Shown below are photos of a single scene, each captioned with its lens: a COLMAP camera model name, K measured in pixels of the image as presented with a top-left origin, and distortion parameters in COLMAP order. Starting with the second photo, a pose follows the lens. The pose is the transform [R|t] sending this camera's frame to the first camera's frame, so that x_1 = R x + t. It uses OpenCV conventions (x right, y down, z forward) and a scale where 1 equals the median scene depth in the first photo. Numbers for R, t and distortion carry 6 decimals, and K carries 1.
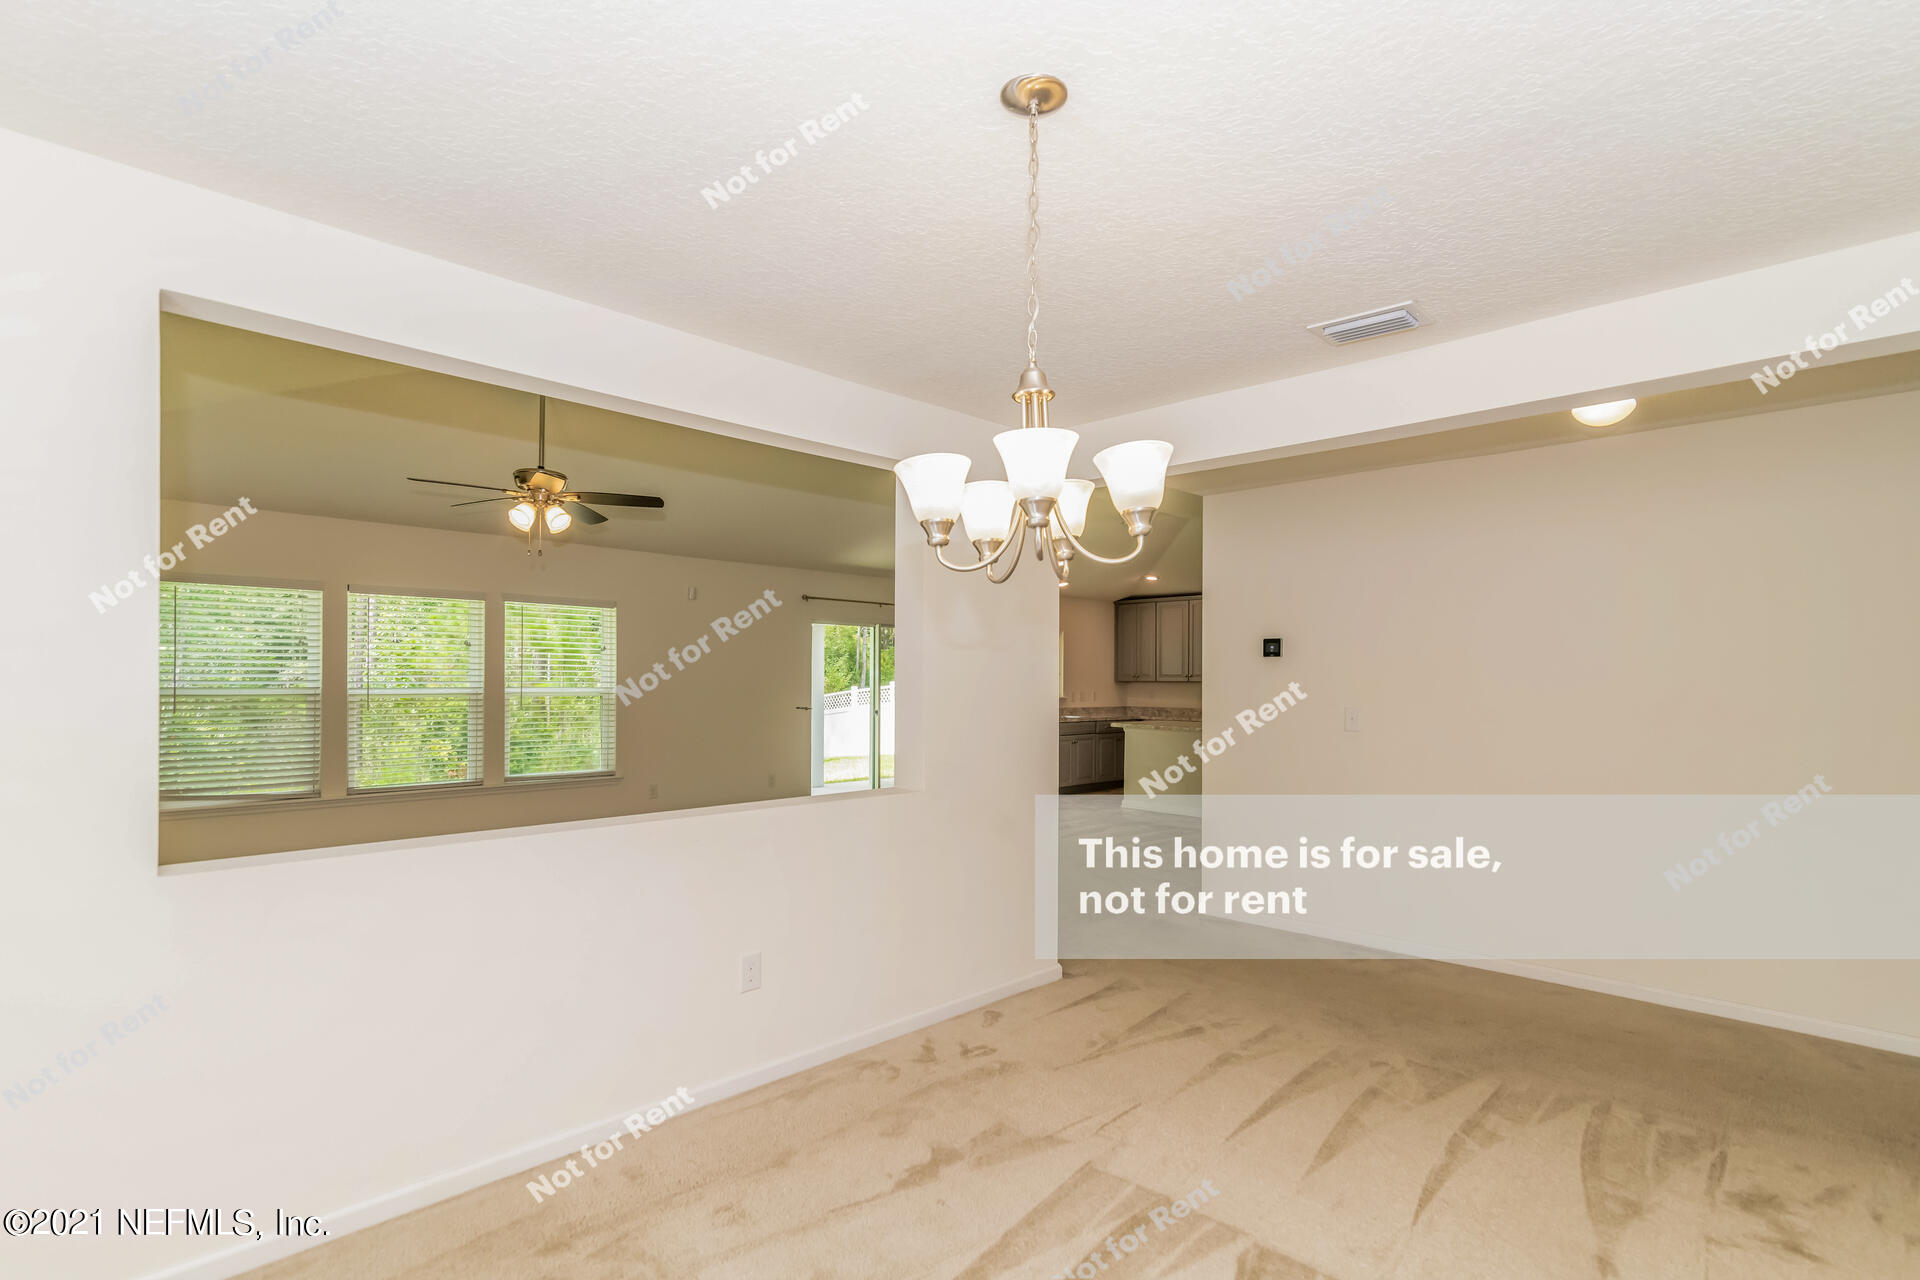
lens RADIAL K [[948.7, 0, 959.2], [0, 948.7, 672.0], [0, 0, 1]] dist [0.015123, -0.000521]
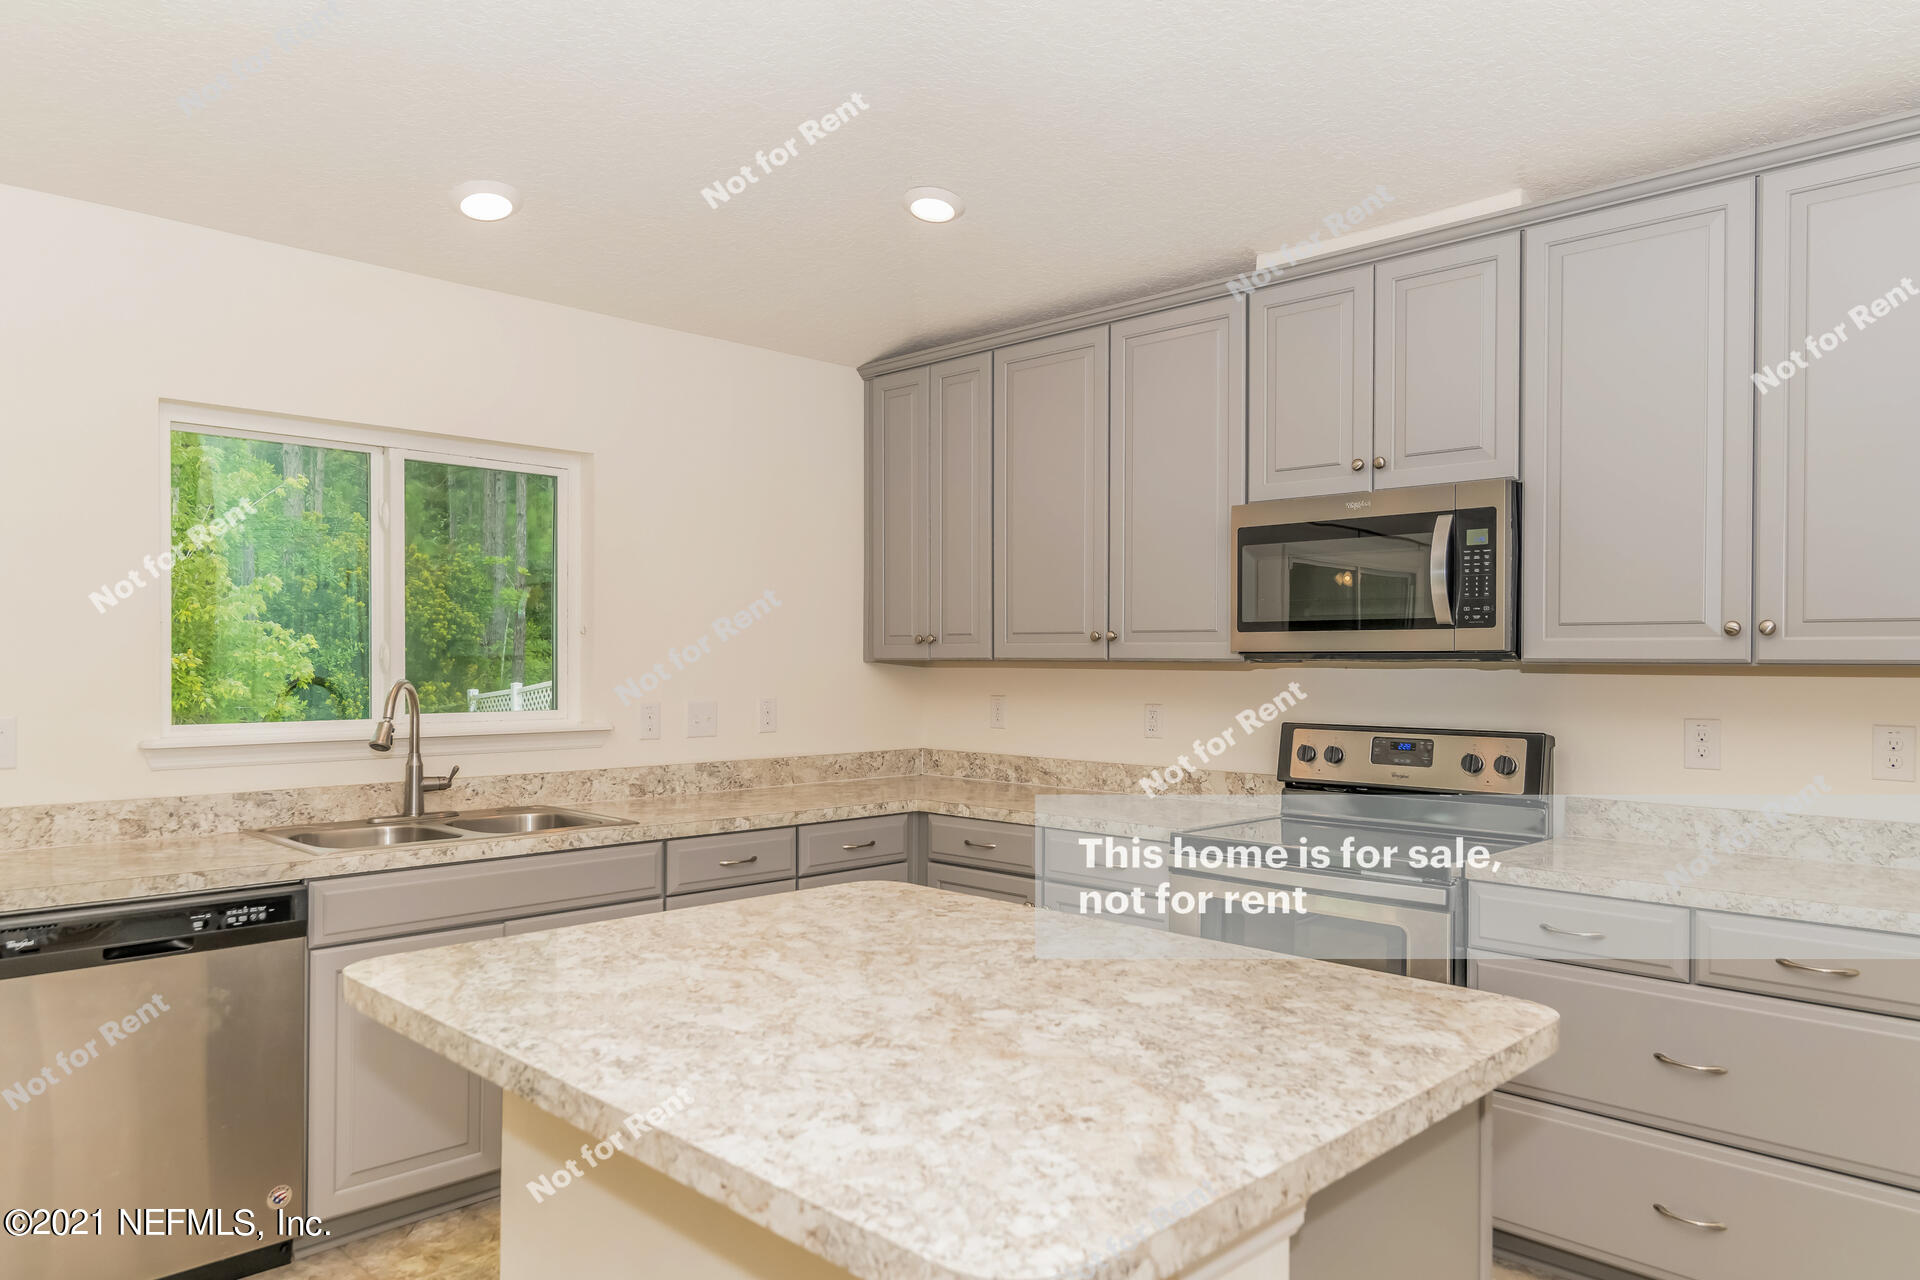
lens RADIAL K [[1273.3, 0, 957.1], [0, 1273.3, 670.6], [0, 0, 1]] dist [0.007157, 0.000162]
pose [[0.999399, -0.002340, 0.034591, 0.189018], [0.001909, 0.999920, 0.012507, 0.008757], [-0.034617, -0.012433, 0.999323, 0.660695]]
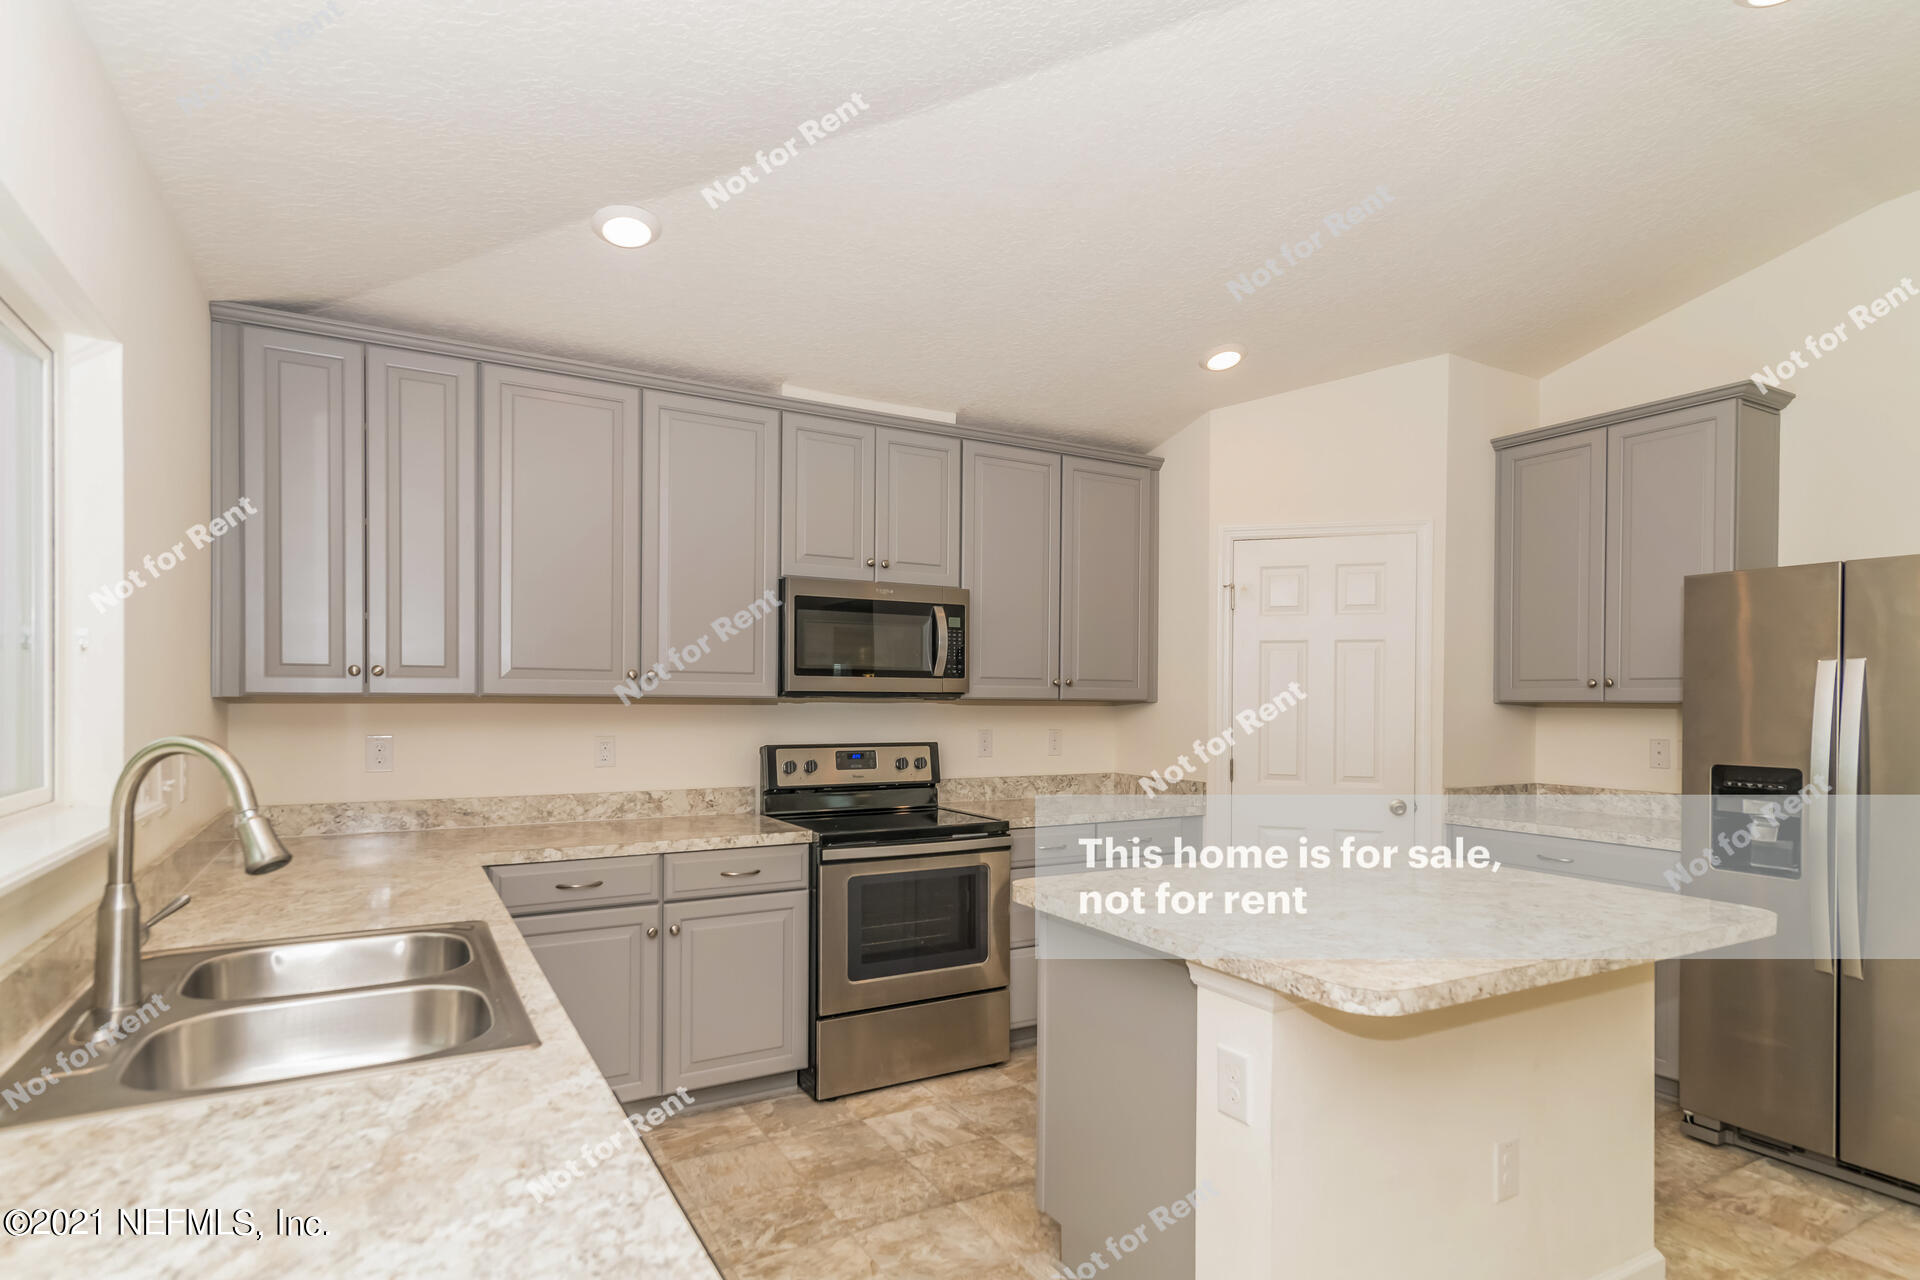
lens RADIAL K [[995.4, 0, 959.8], [0, 995.4, 702.2], [0, 0, 1]] dist [0.014571, -0.000248]
pose [[0.235404, -0.007995, 0.971865, -0.008376], [-0.009999, 0.999893, 0.010648, 0.007957], [-0.971846, -0.012225, 0.235299, 0.830607]]
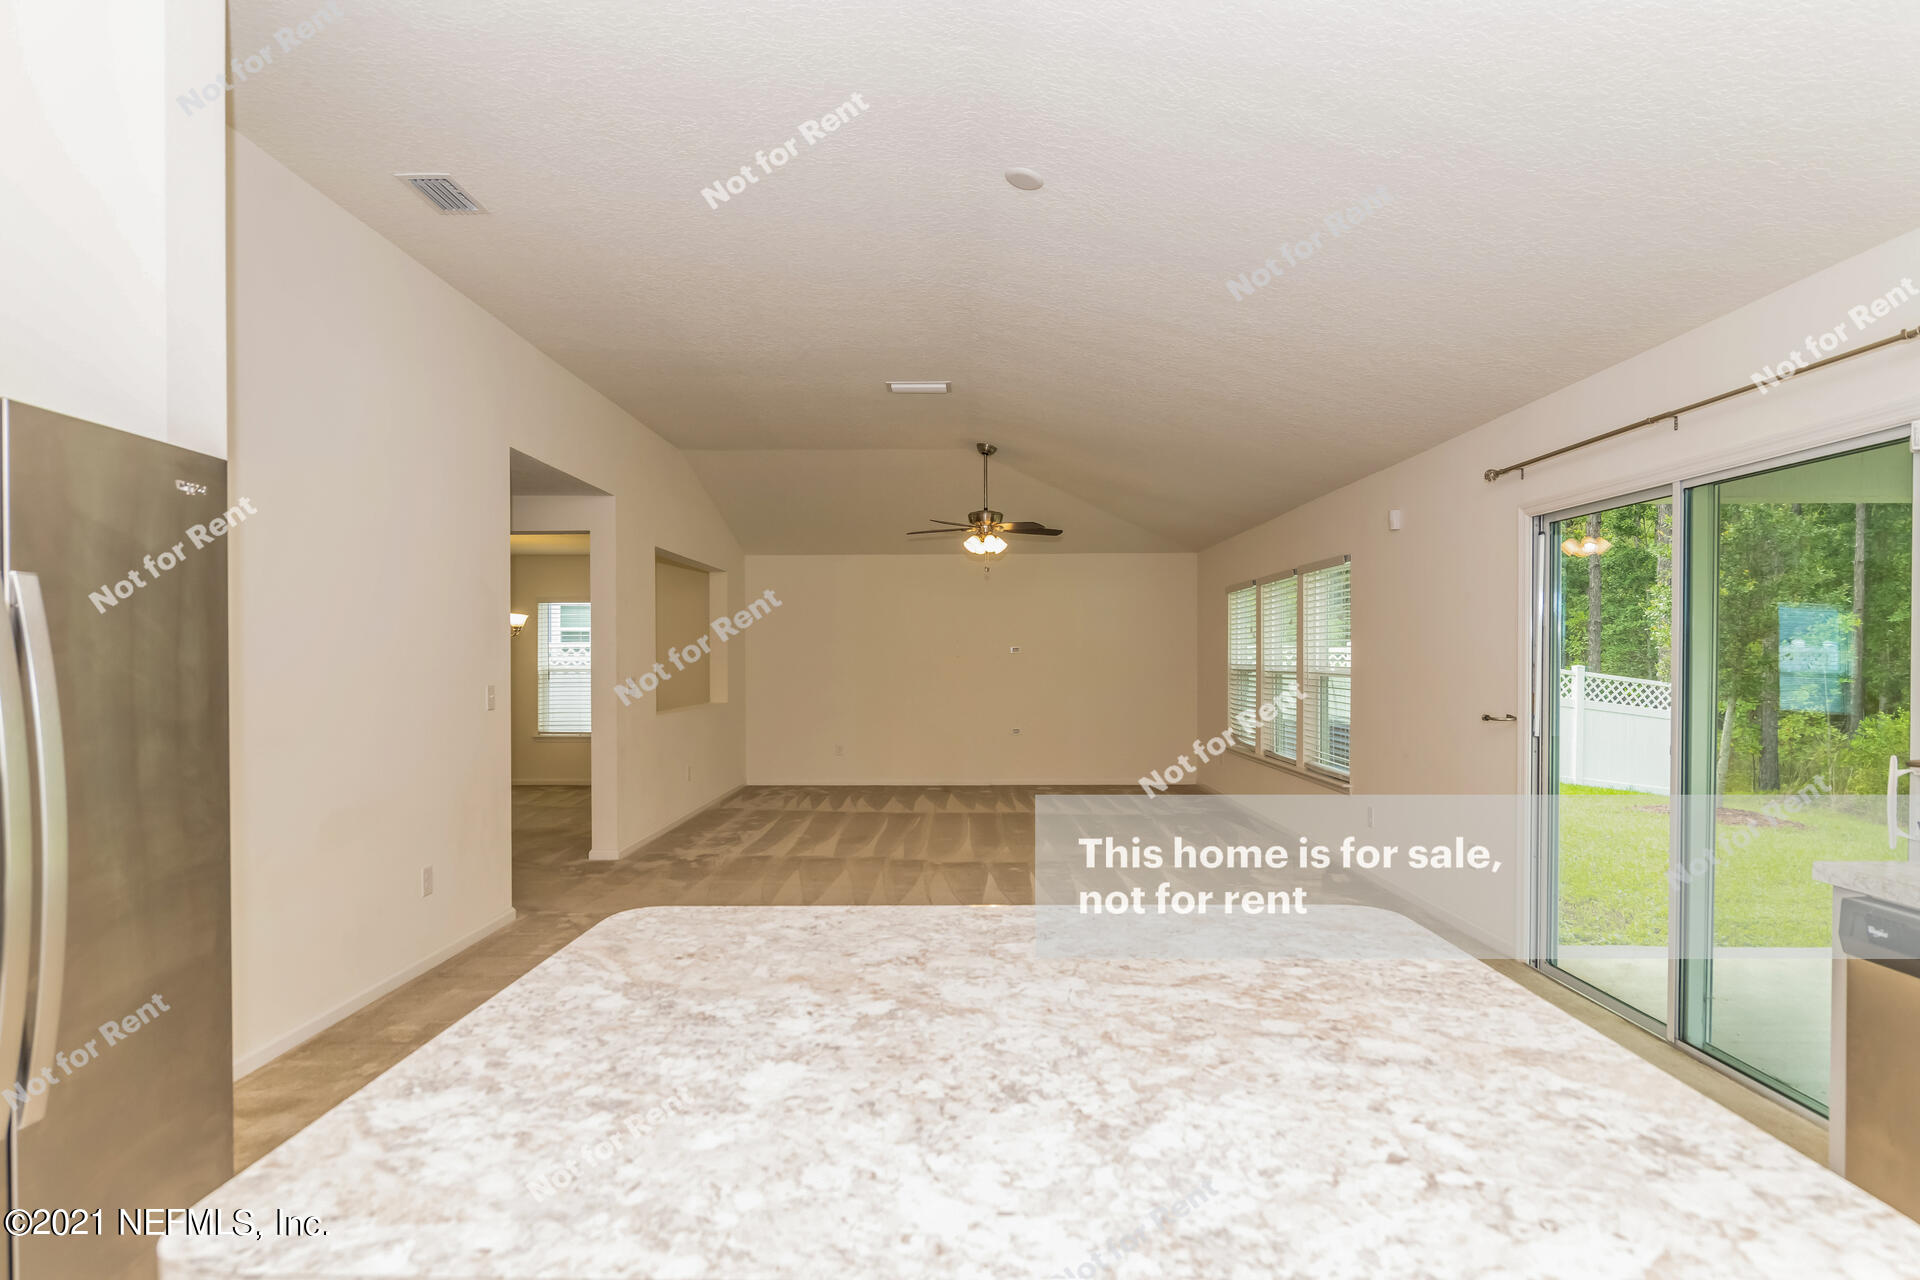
lens RADIAL K [[1005.3, 0, 957.6], [0, 1005.3, 663.9], [0, 0, 1]] dist [-0.006599, -0.001438]
pose [[-0.695664, 0.000636, -0.718367, 0.264563], [0.001199, 0.999999, -0.000275, 0.010539], [0.718366, -0.001053, -0.695664, 0.865058]]
